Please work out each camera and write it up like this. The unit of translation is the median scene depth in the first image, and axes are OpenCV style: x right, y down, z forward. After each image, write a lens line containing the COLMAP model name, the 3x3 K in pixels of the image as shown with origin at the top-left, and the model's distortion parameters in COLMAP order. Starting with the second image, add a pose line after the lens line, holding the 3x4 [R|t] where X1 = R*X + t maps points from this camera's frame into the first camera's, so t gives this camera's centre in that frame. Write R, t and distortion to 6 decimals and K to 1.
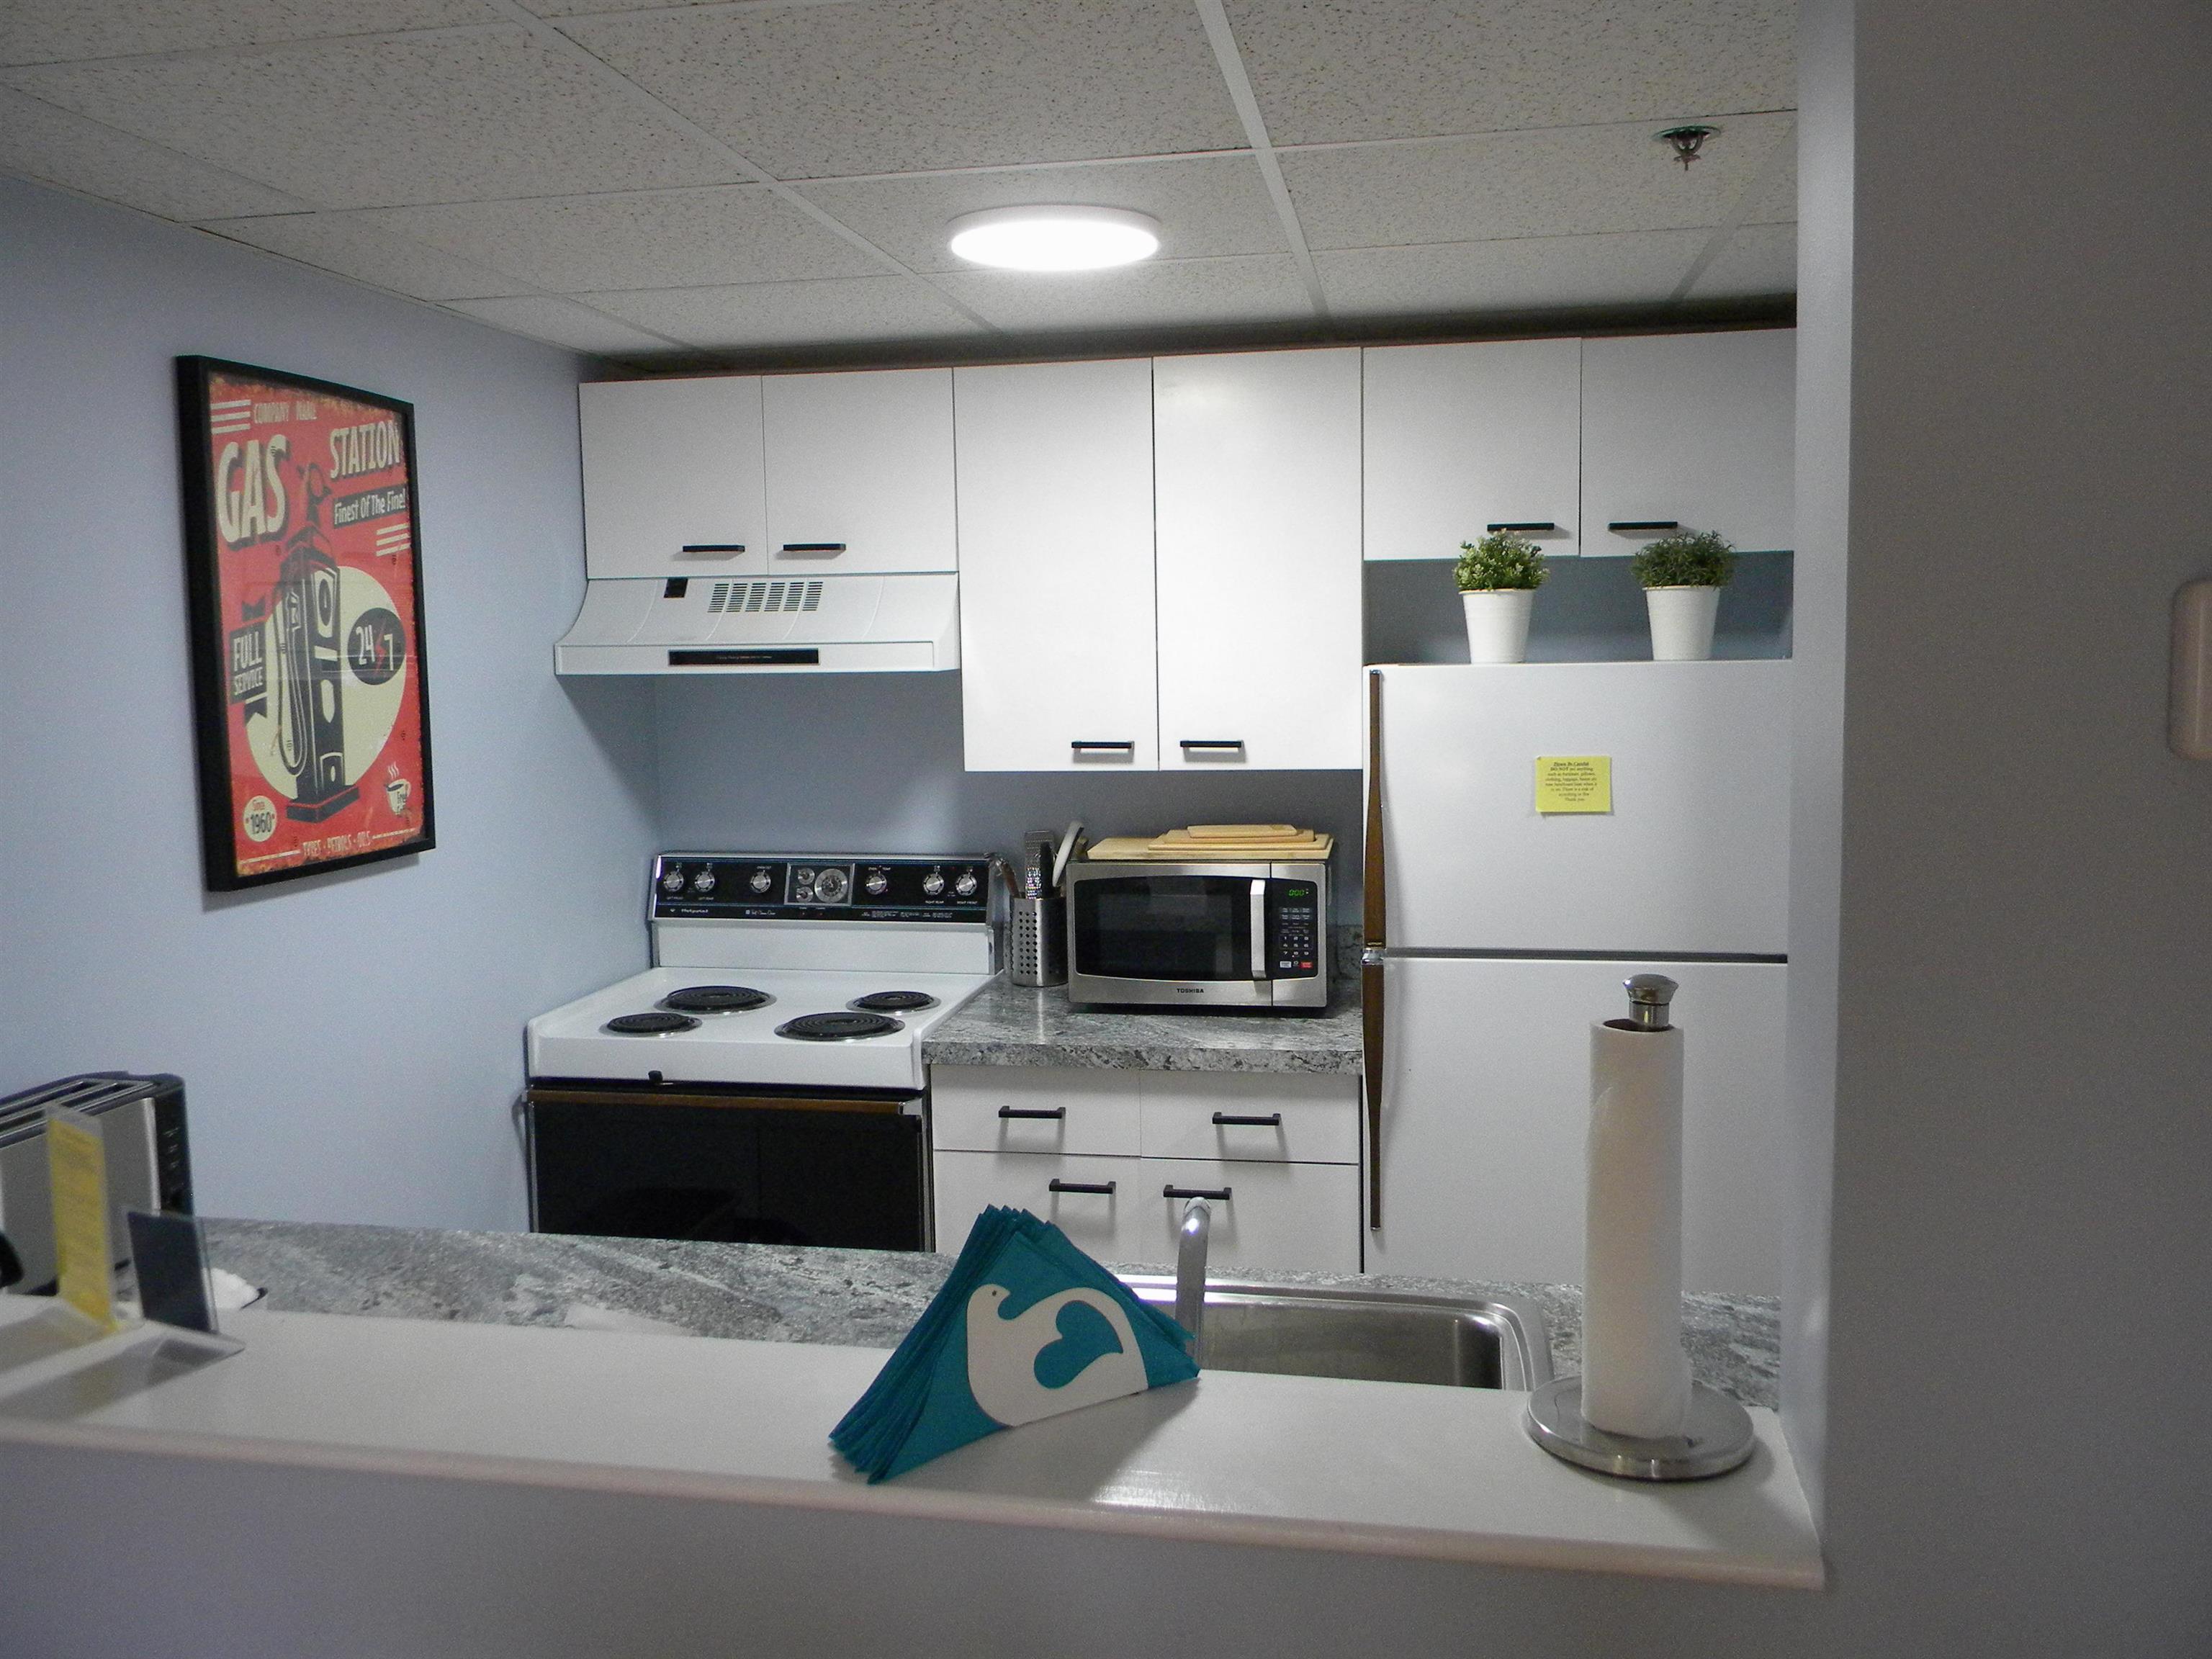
lens RADIAL K [[1811.3, 0, 1089.7], [0, 1811.3, 806.4], [0, 0, 1]] dist [0.024357, -0.044340]
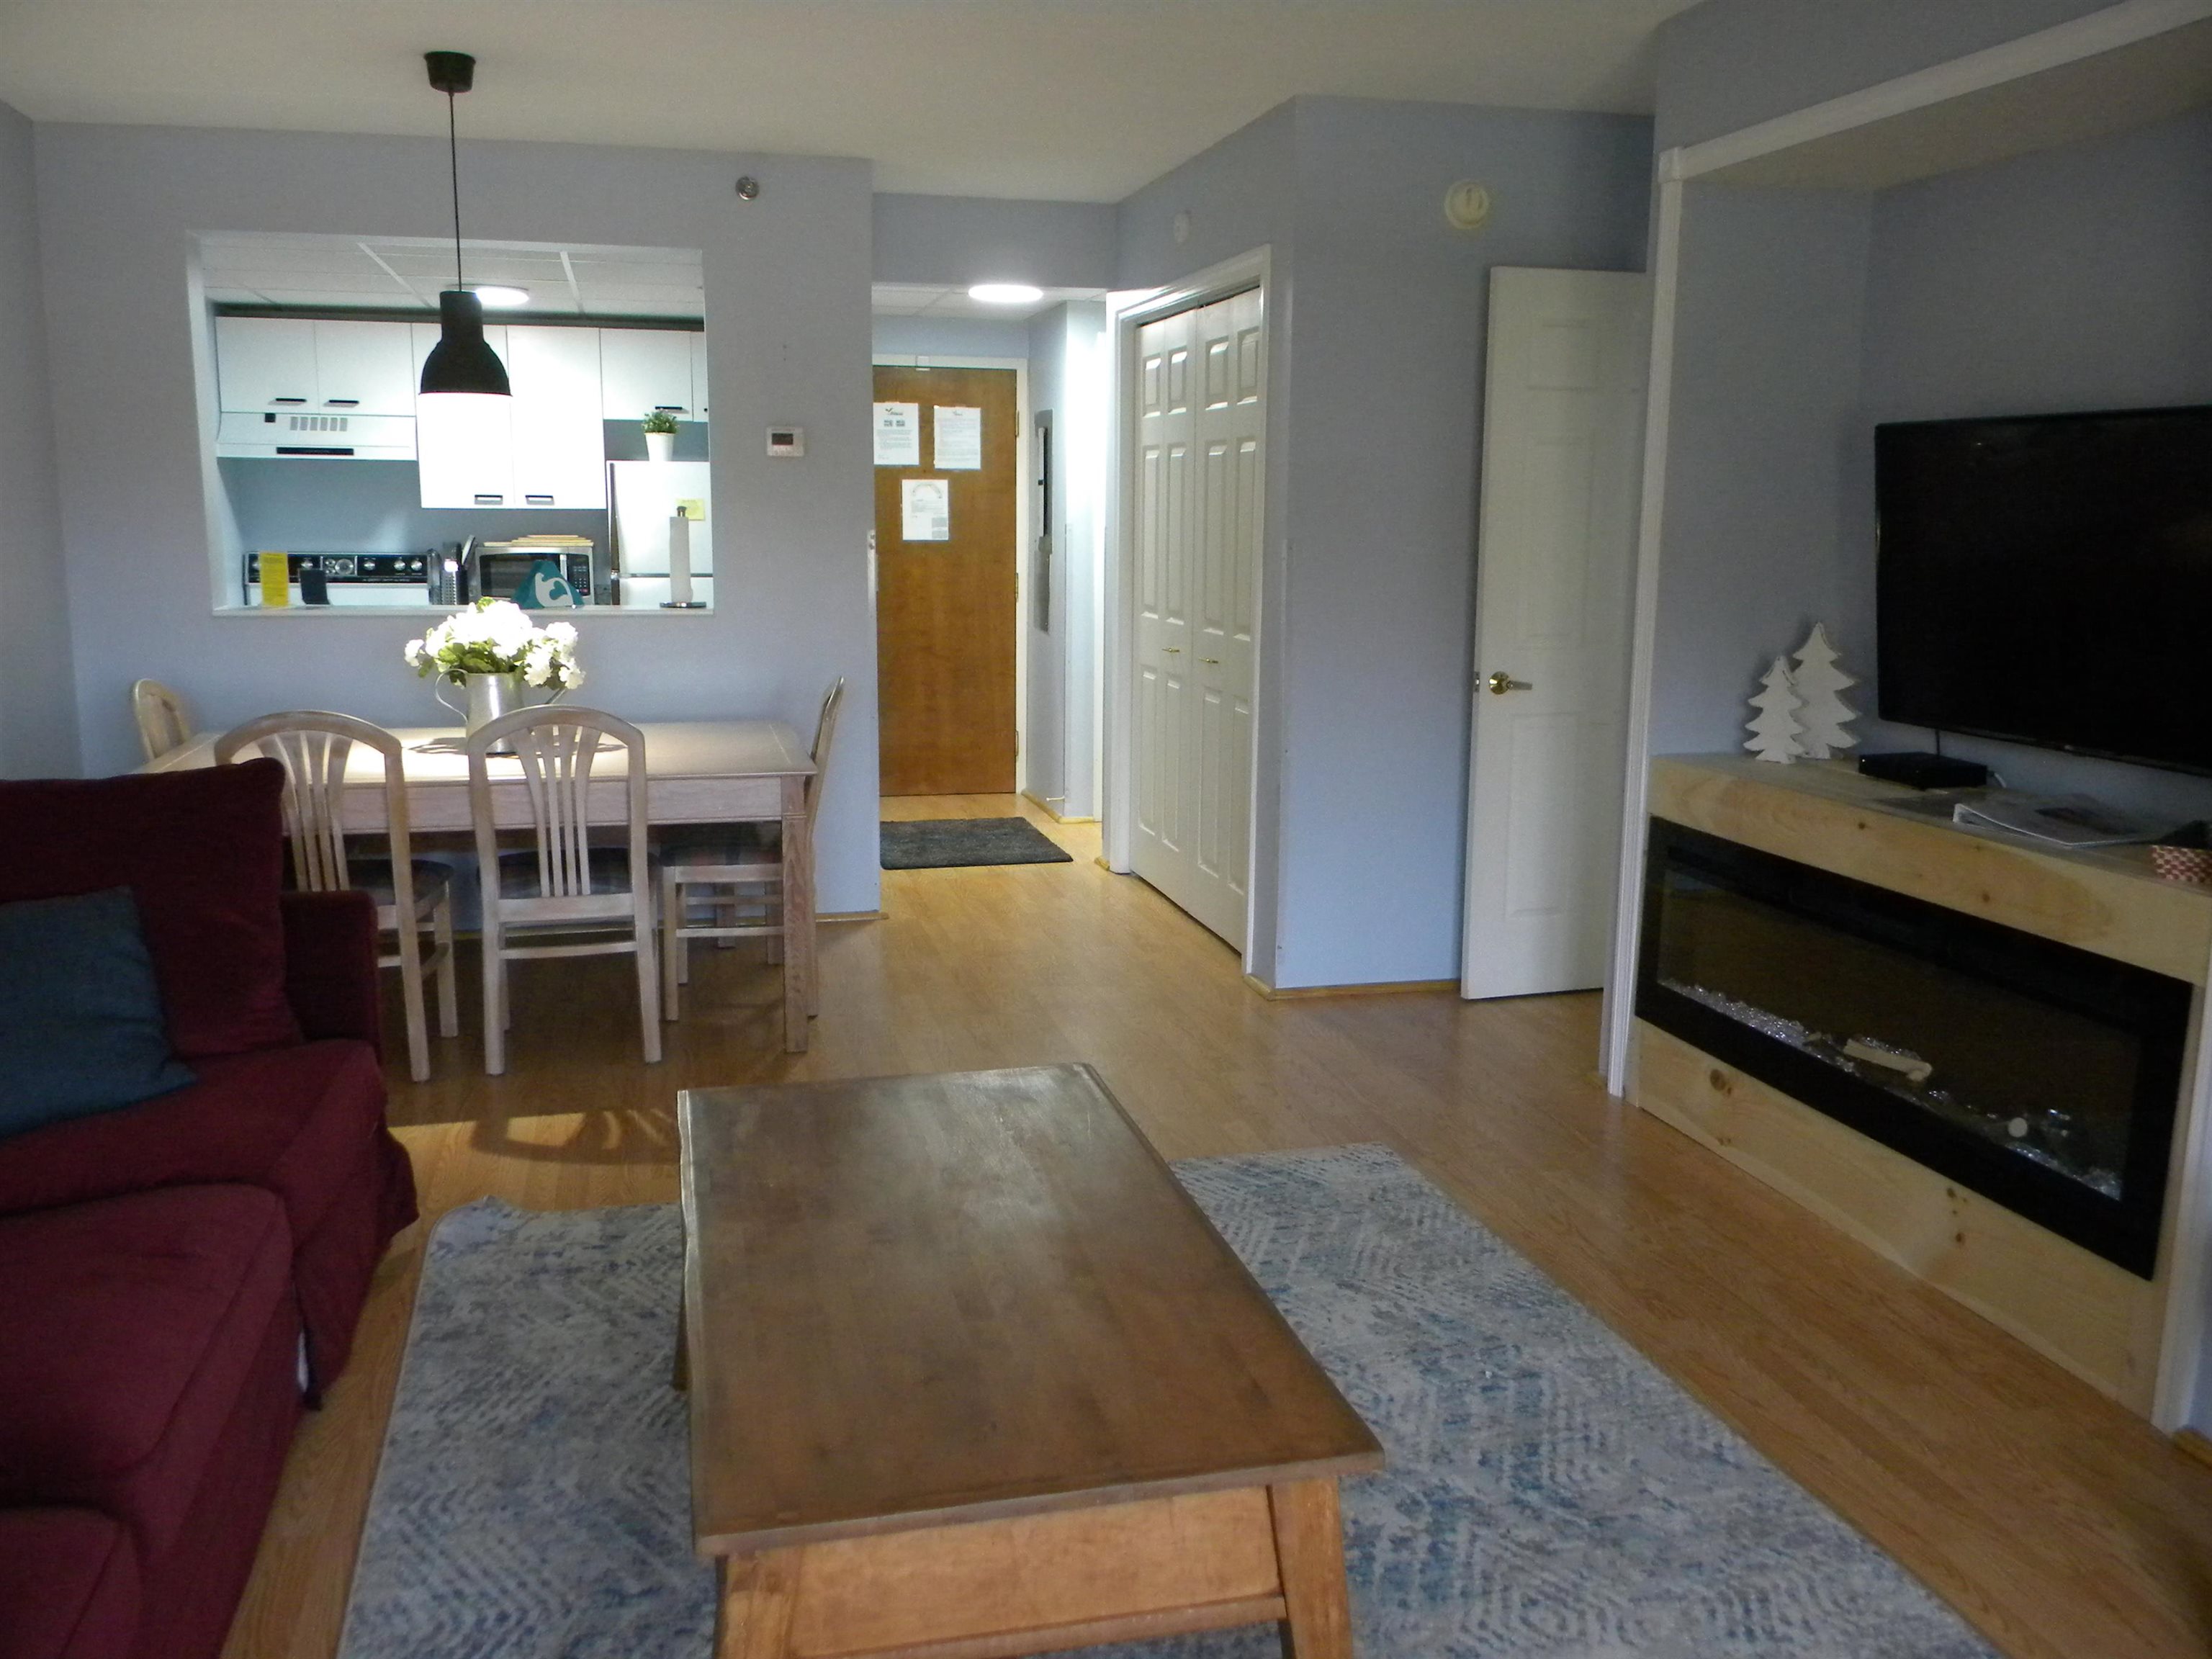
lens RADIAL K [[1811.3, 0, 1089.7], [0, 1811.3, 806.4], [0, 0, 1]] dist [0.024357, -0.044340]
pose [[0.909760, -0.043734, 0.412825, -0.319216], [0.016050, 0.997397, 0.070293, 0.248893], [-0.414825, -0.057324, 0.908094, -1.694248]]
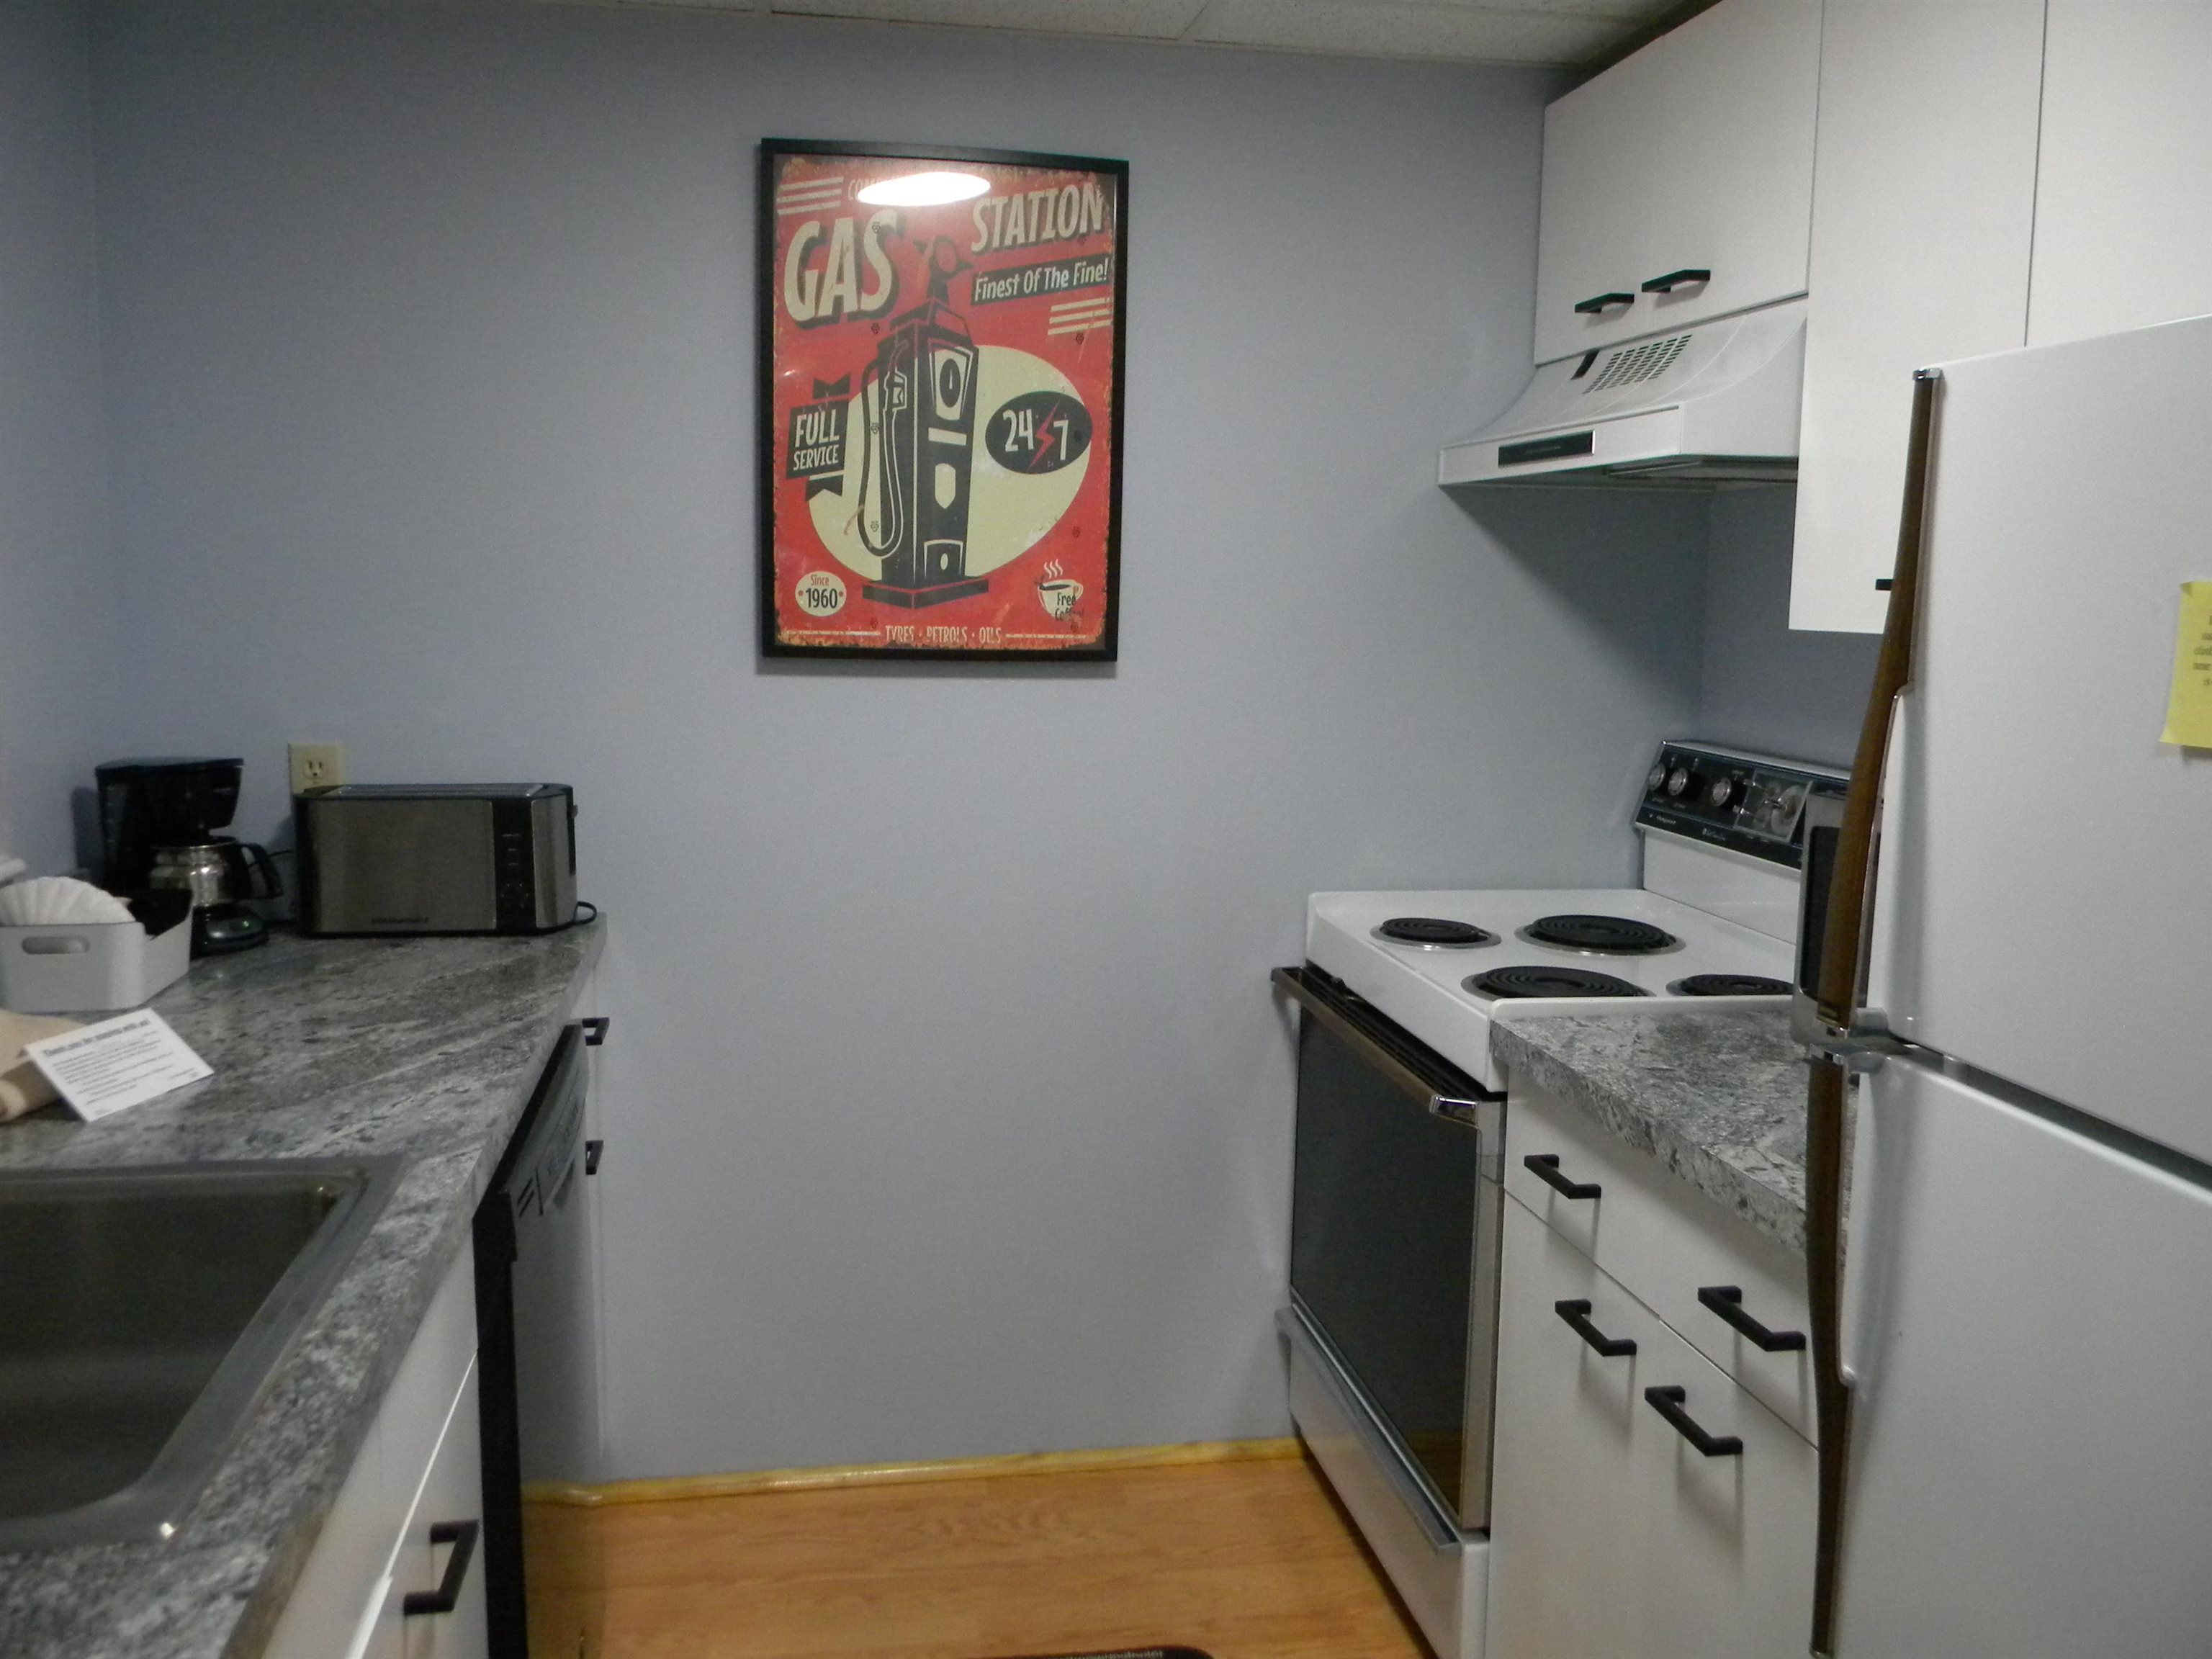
lens RADIAL K [[1811.3, 0, 1089.7], [0, 1811.3, 806.4], [0, 0, 1]] dist [0.024357, -0.044340]
pose [[0.351212, 0.137485, -0.926147, 0.512942], [-0.110166, 0.988357, 0.104943, 0.001141], [0.929792, 0.065173, 0.362269, 0.706003]]
